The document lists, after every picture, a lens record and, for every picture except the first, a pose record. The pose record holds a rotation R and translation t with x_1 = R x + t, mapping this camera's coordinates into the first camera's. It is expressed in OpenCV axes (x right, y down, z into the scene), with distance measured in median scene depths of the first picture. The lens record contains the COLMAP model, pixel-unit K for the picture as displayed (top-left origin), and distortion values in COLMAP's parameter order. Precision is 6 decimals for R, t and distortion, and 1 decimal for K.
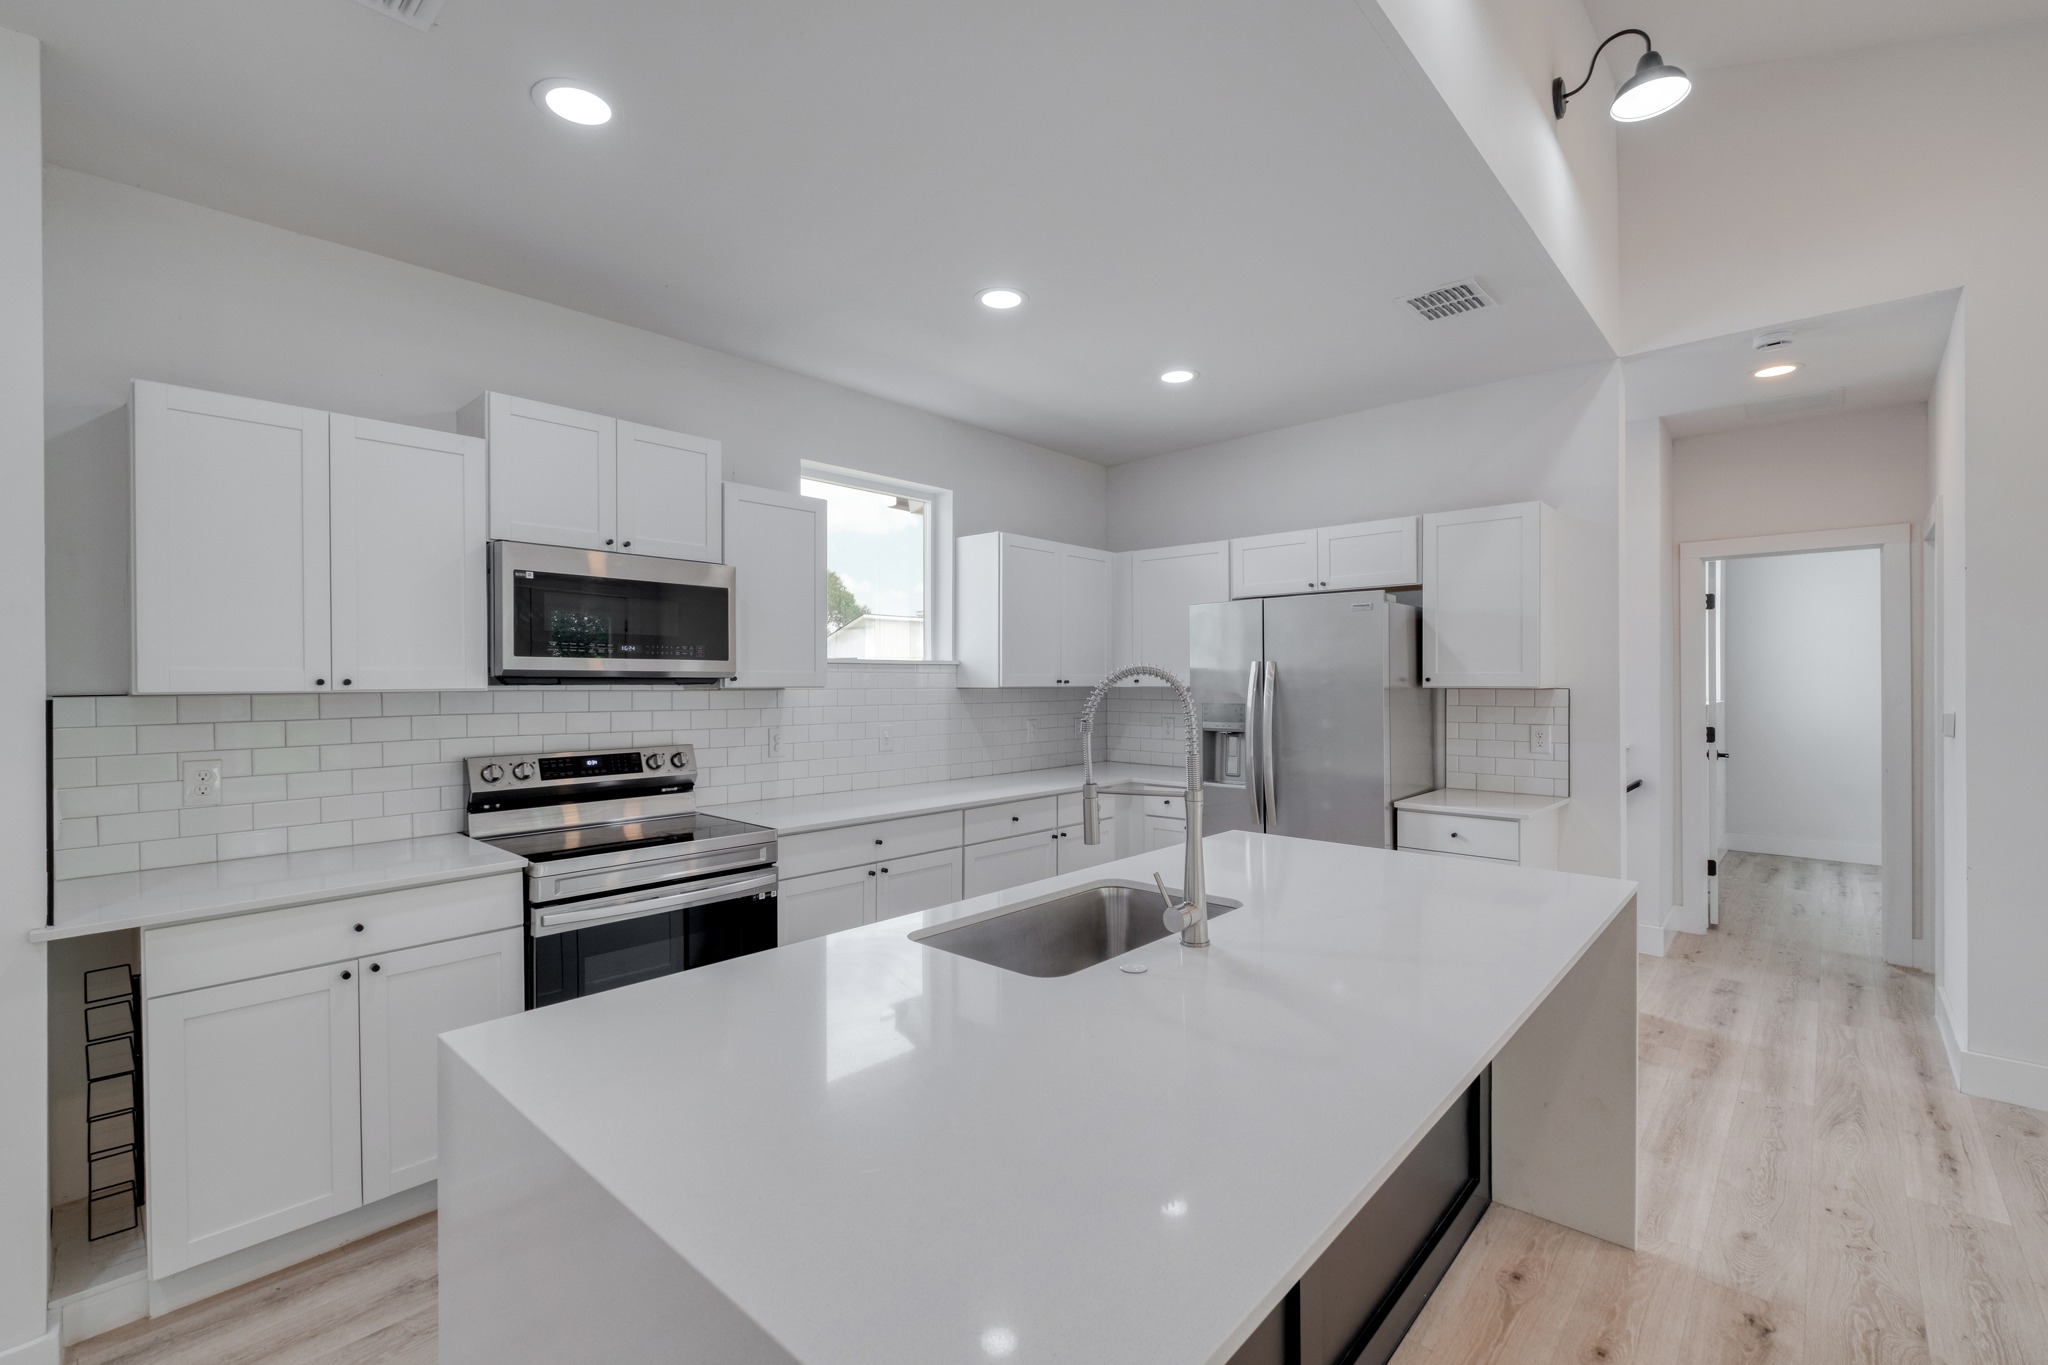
lens RADIAL K [[880.7, 0, 1017.5], [0, 880.7, 691.8], [0, 0, 1]] dist [0.007172, -0.004605]
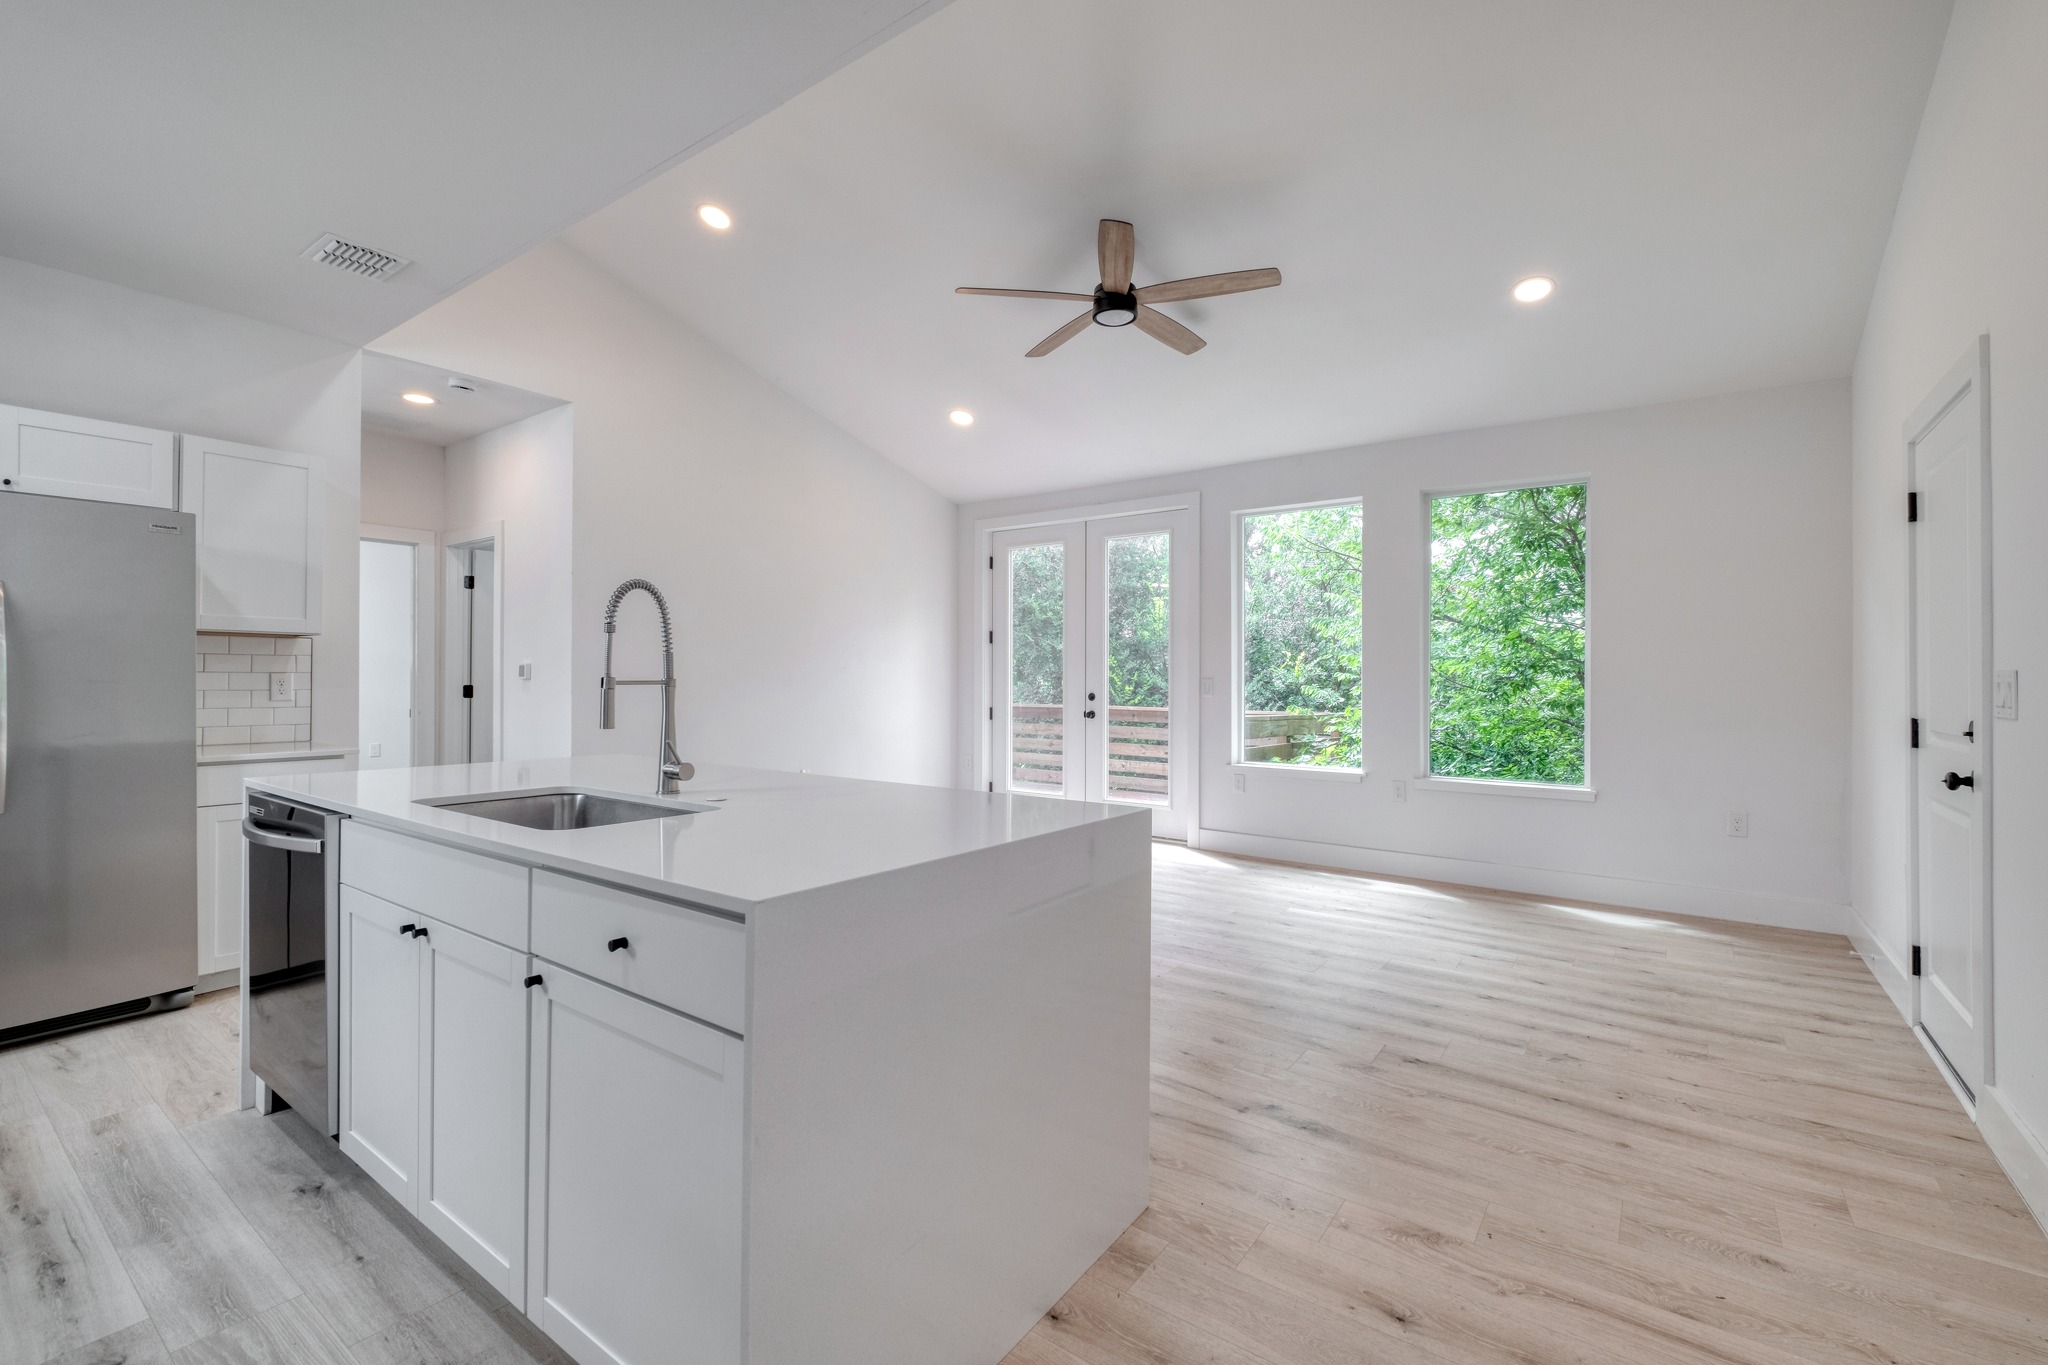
lens RADIAL K [[880.7, 0, 1029.3], [0, 880.7, 682.6], [0, 0, 1]] dist [0.007172, -0.004605]
pose [[-0.116851, -0.001886, 0.993148, -0.601239], [0.005558, 0.999981, 0.002553, 0.058695], [-0.993134, 0.005819, -0.116839, 0.305000]]
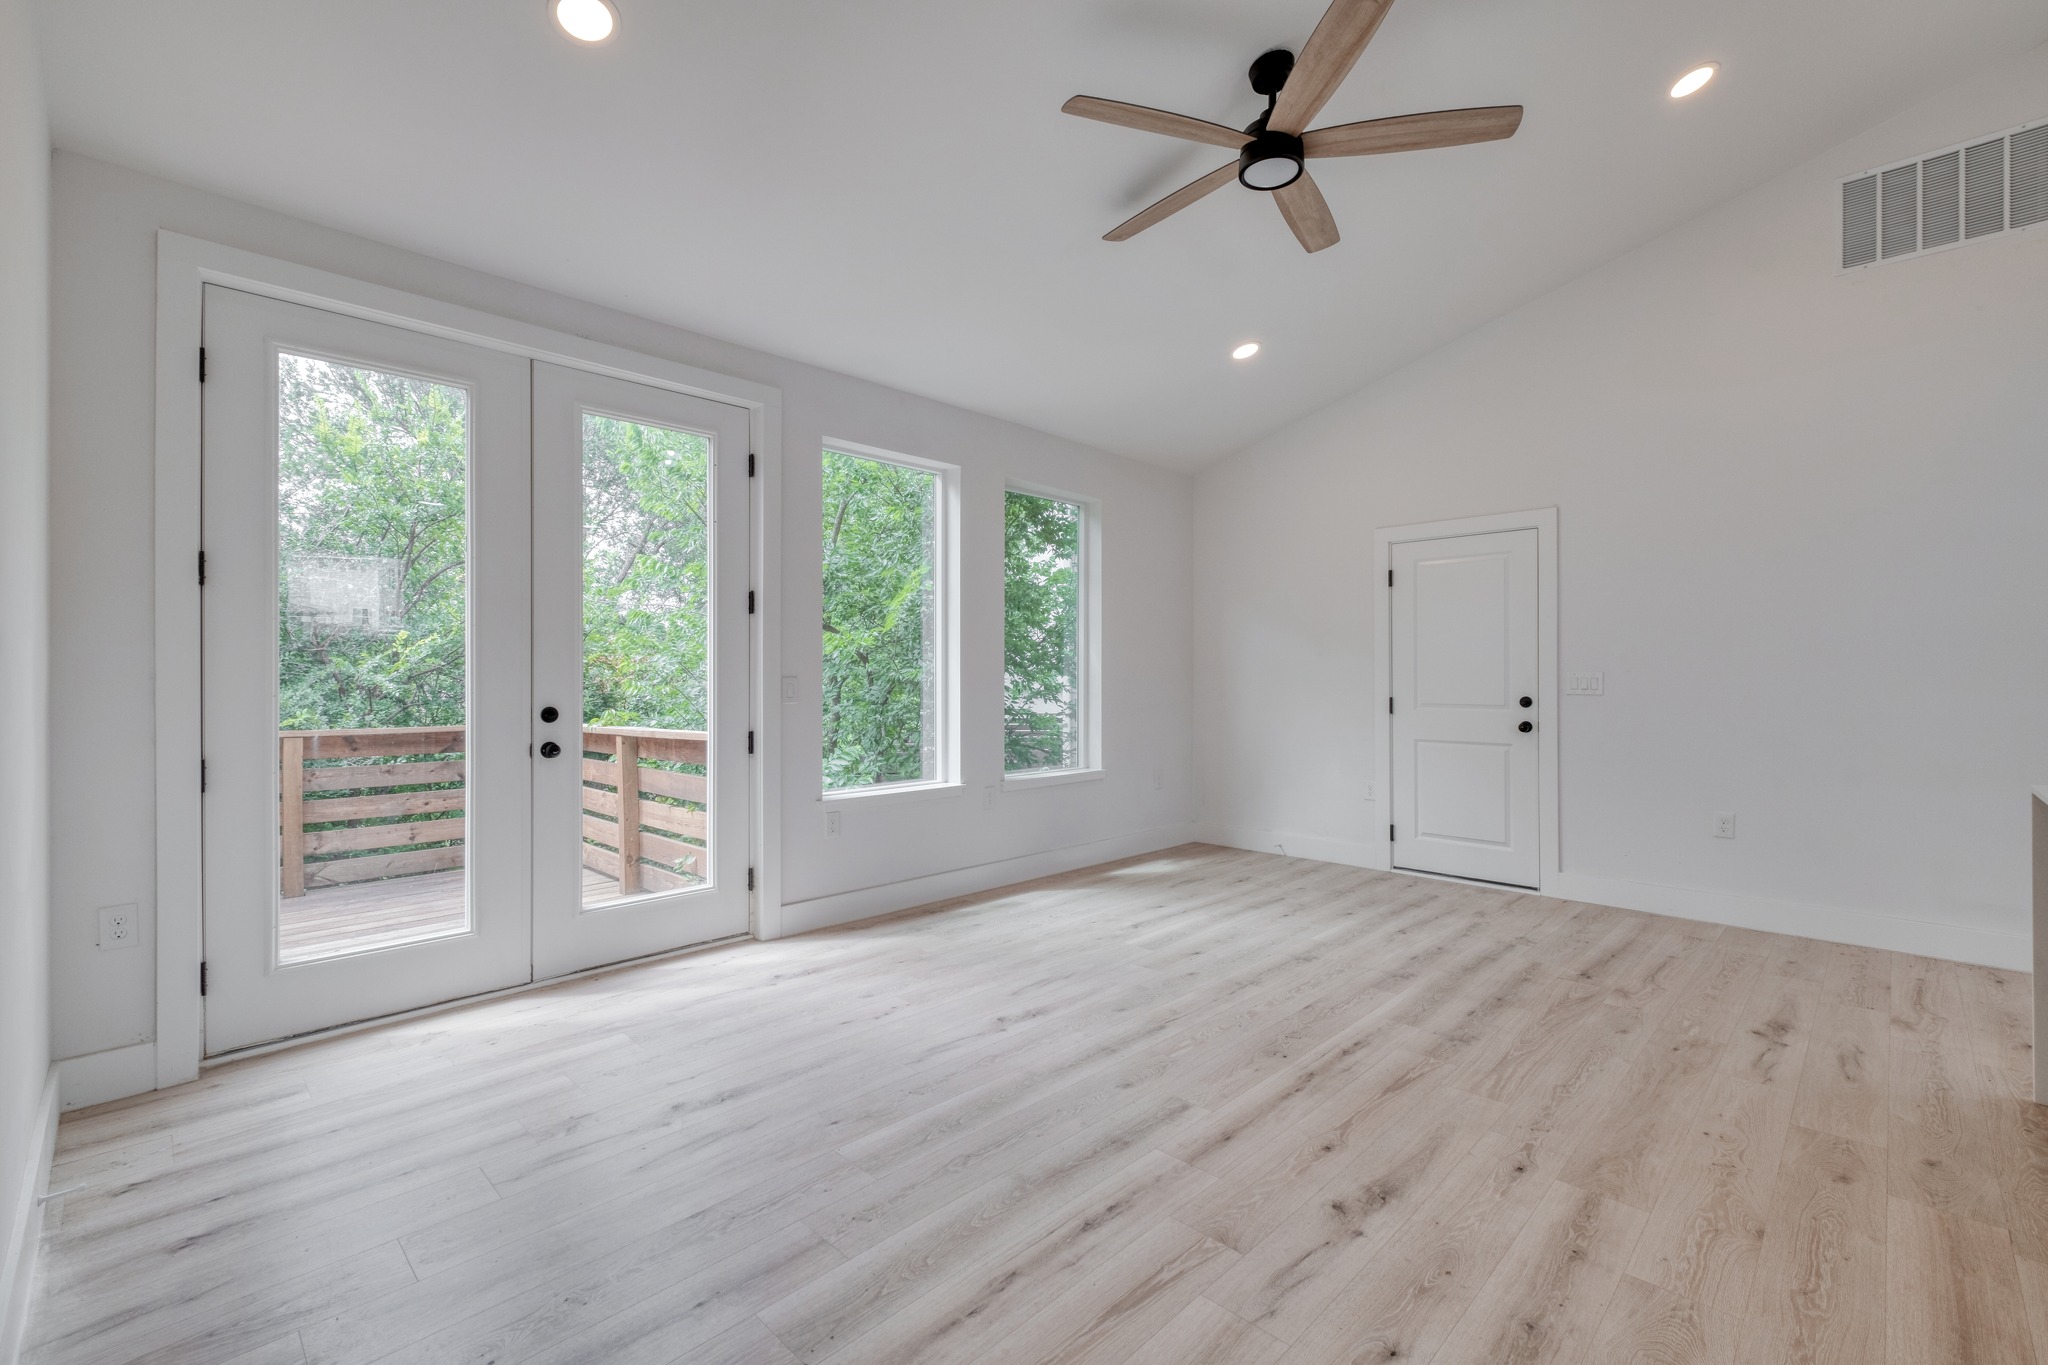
lens RADIAL K [[880.7, 0, 1031.0], [0, 880.7, 672.9], [0, 0, 1]] dist [0.007172, -0.004605]
pose [[-0.999578, 0.002036, 0.028983, 0.854453], [0.002338, 0.999943, 0.010406, 0.040397], [-0.028960, 0.010470, -0.999526, 0.946075]]
